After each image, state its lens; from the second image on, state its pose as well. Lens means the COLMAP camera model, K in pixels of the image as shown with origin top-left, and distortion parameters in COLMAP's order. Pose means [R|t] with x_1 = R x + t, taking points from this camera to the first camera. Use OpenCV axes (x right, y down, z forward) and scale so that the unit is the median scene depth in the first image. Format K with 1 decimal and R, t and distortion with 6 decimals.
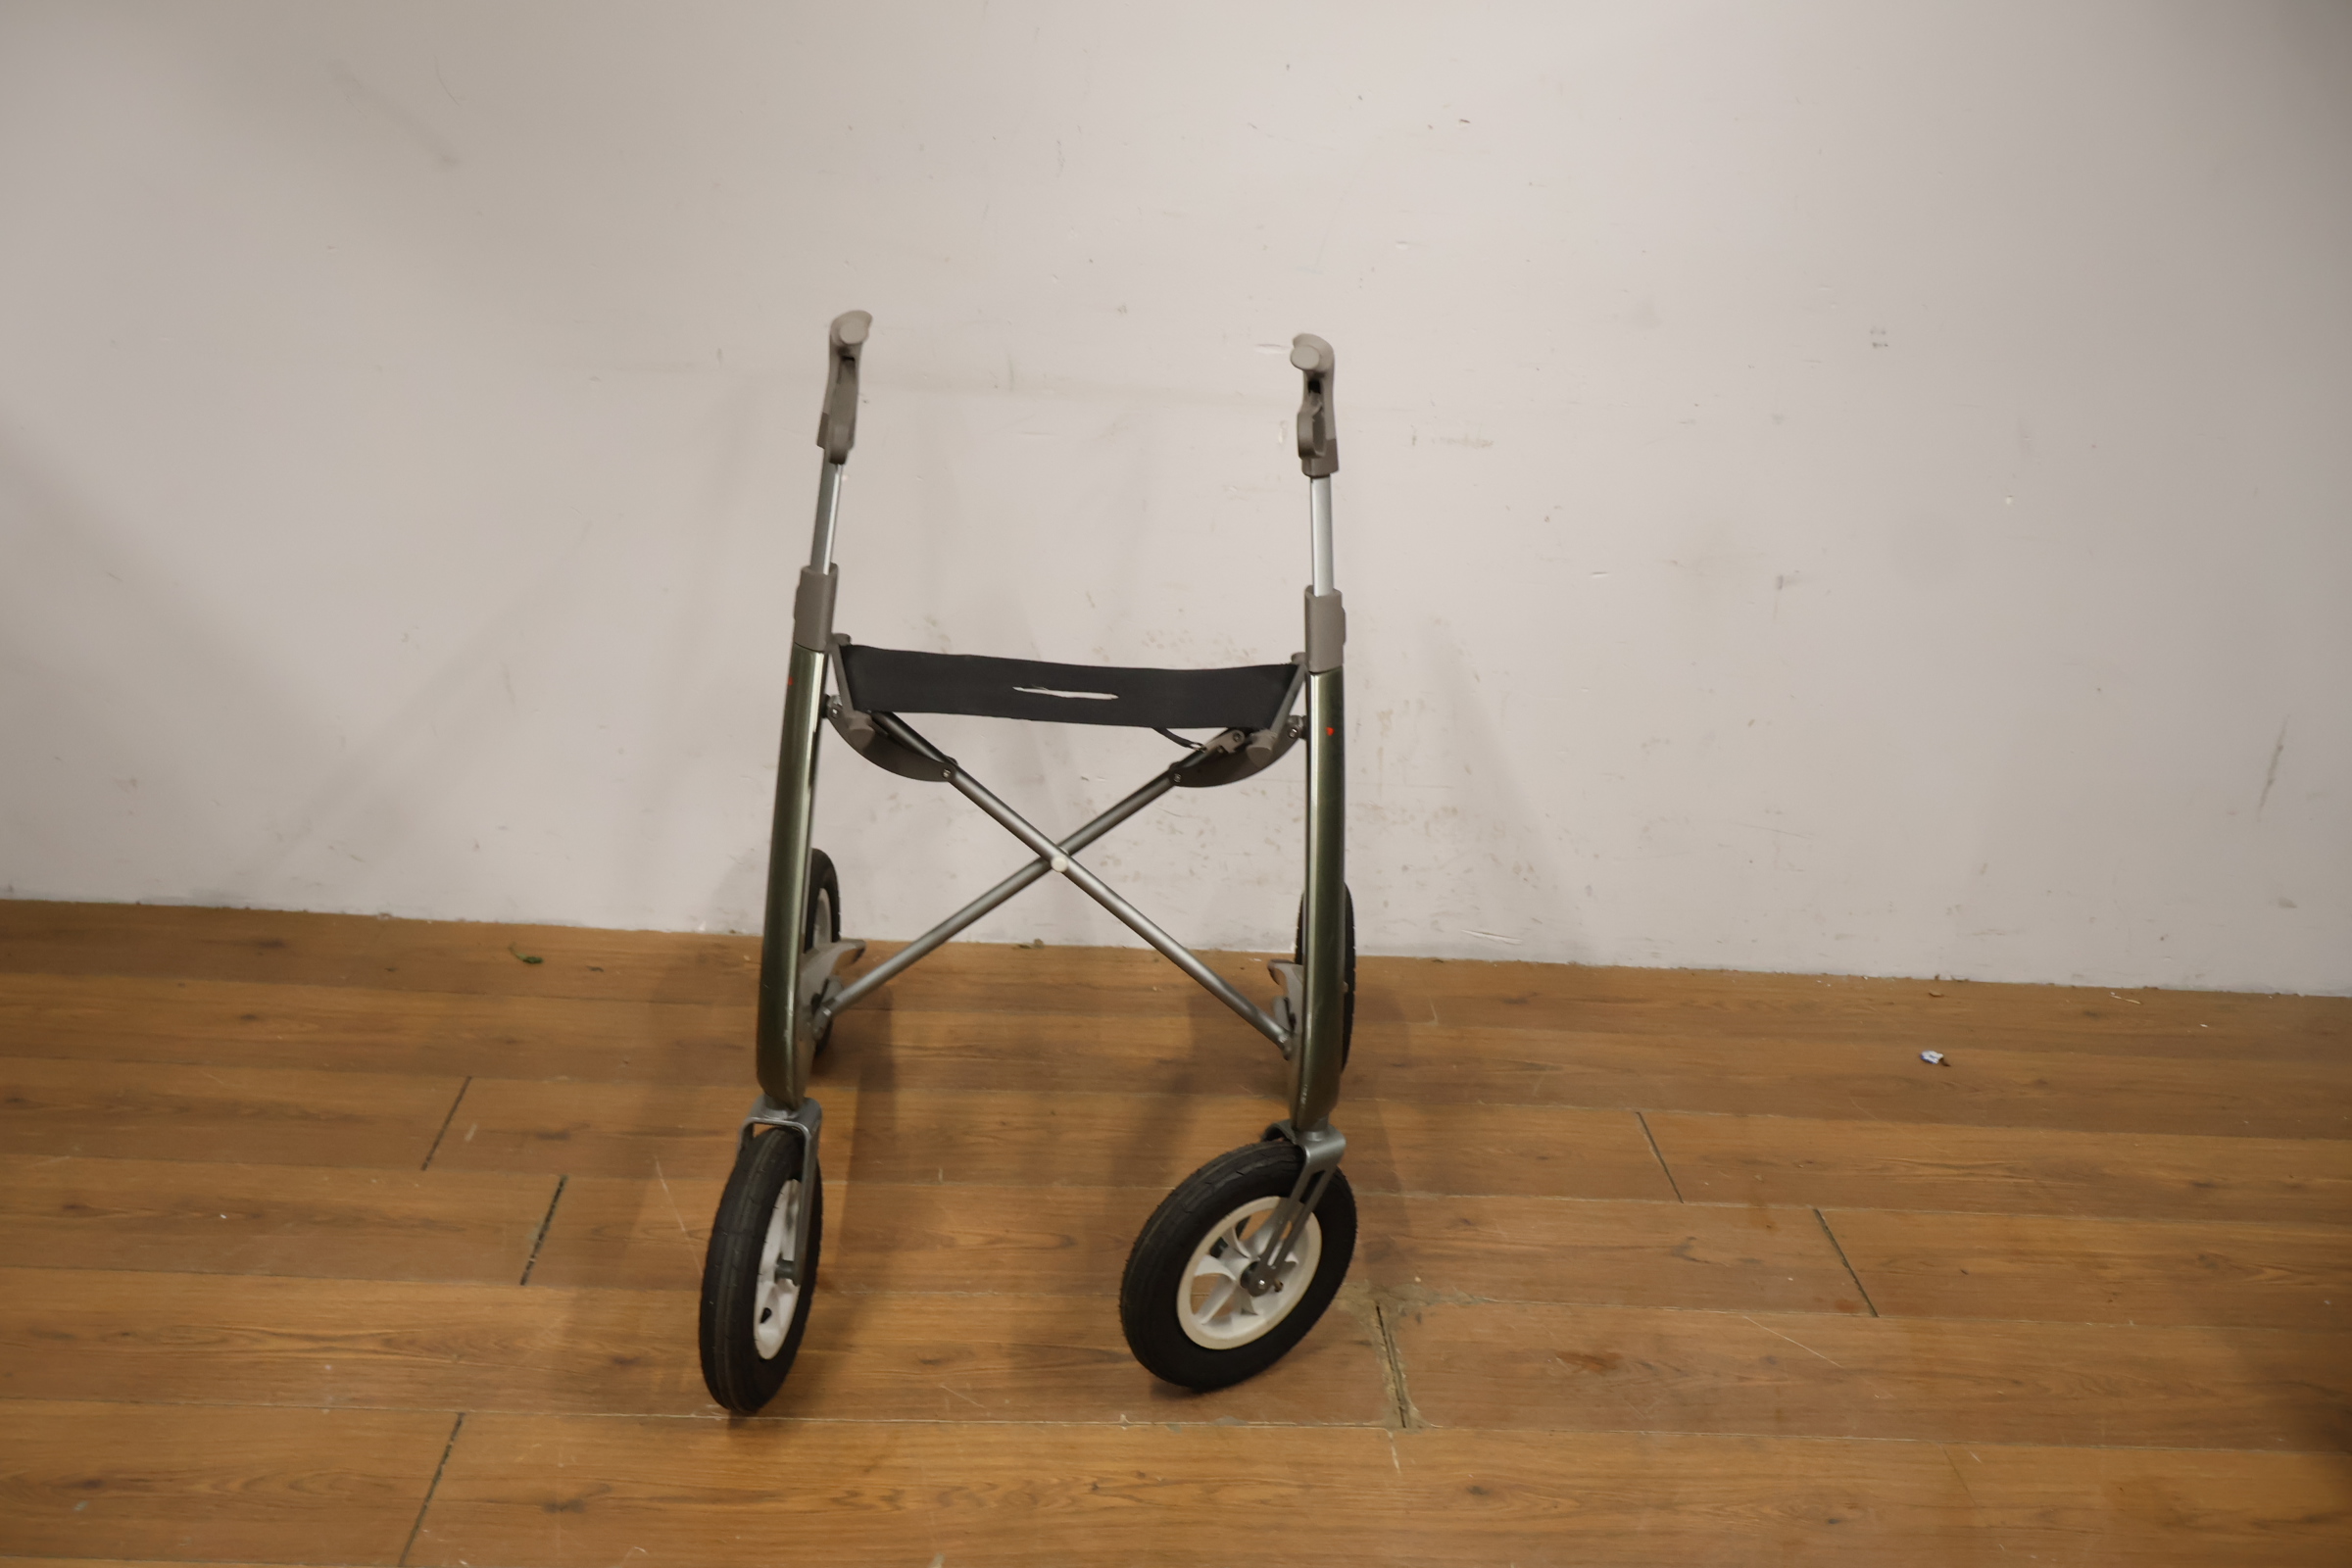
lens RADIAL K [[1996.3, 0, 1168.9], [0, 1996.3, 781.7], [0, 0, 1]] dist [0.000431, -0.001018]
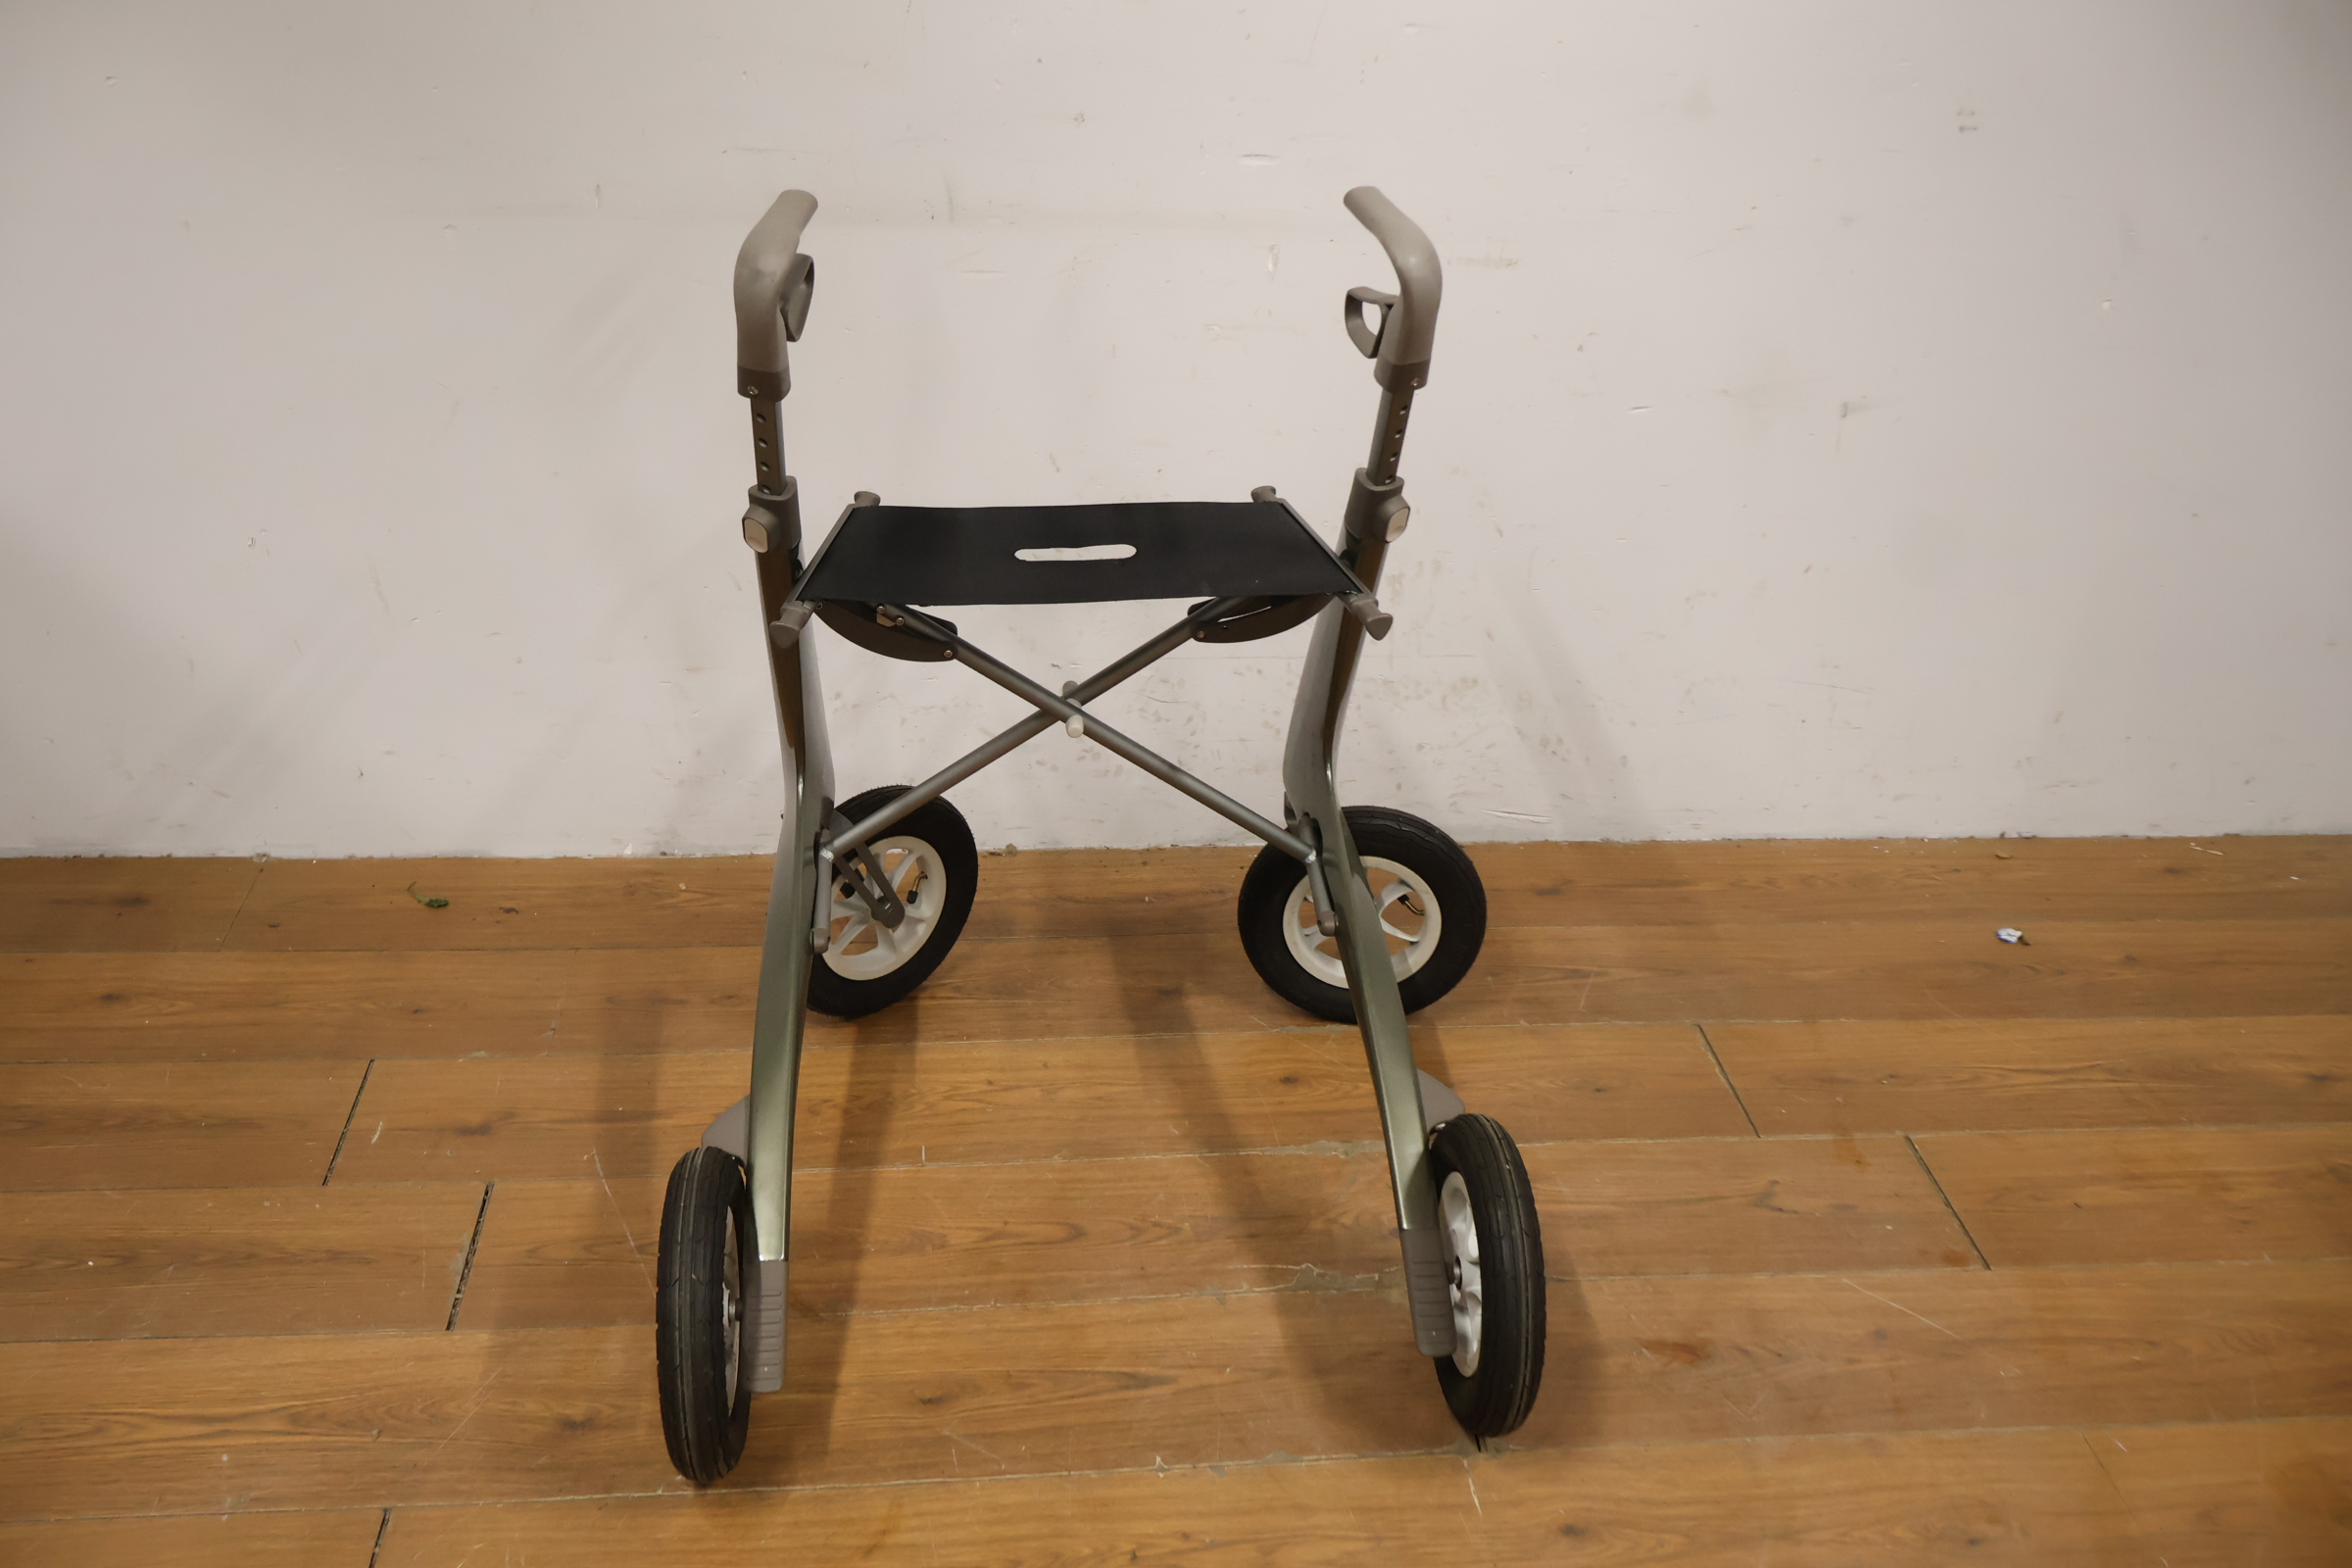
lens RADIAL K [[1996.3, 0, 1165.0], [0, 1996.3, 775.7], [0, 0, 1]] dist [0.000431, -0.001018]
pose [[0.998480, -0.045535, 0.031065, -0.029256], [0.041430, 0.991670, 0.121960, -0.072110], [-0.036360, -0.120487, 0.992049, 0.152421]]
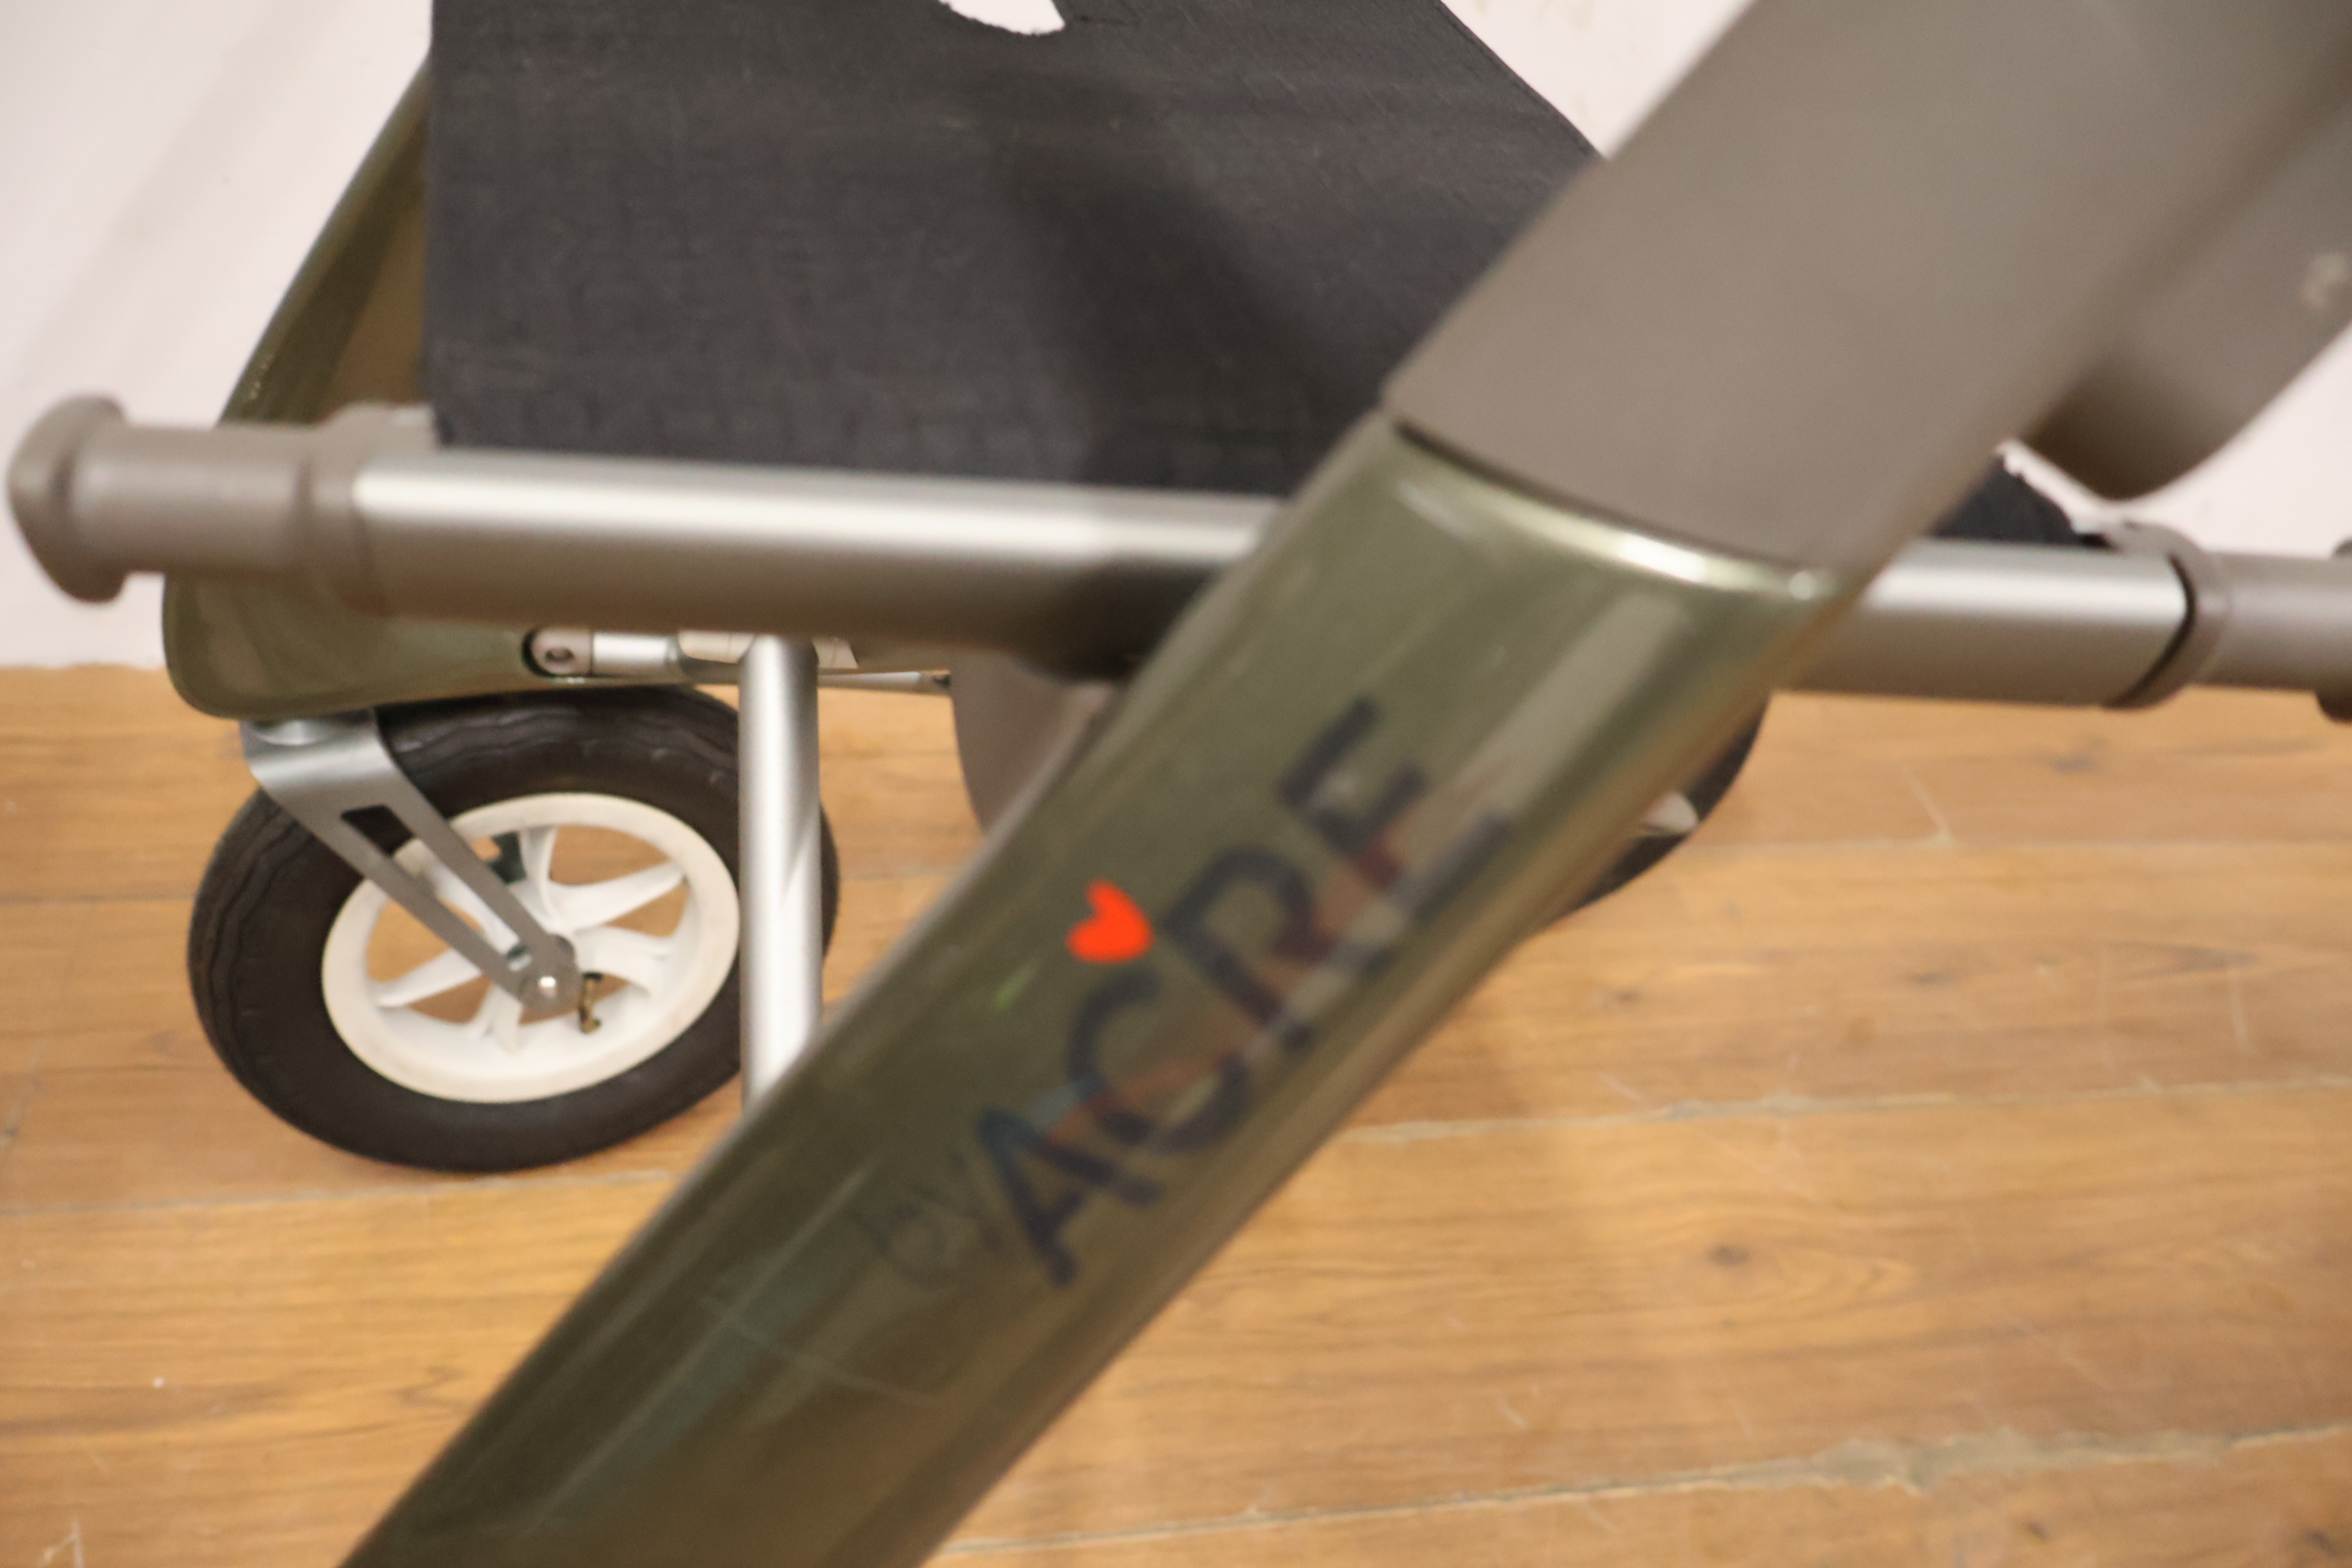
lens RADIAL K [[1996.3, 0, 1159.8], [0, 1996.3, 777.0], [0, 0, 1]] dist [0.000431, -0.001018]
pose [[0.993362, -0.035183, 0.109519, -0.111325], [0.000316, 0.952910, 0.303254, -0.035952], [-0.115031, -0.301207, 0.946595, 0.721103]]
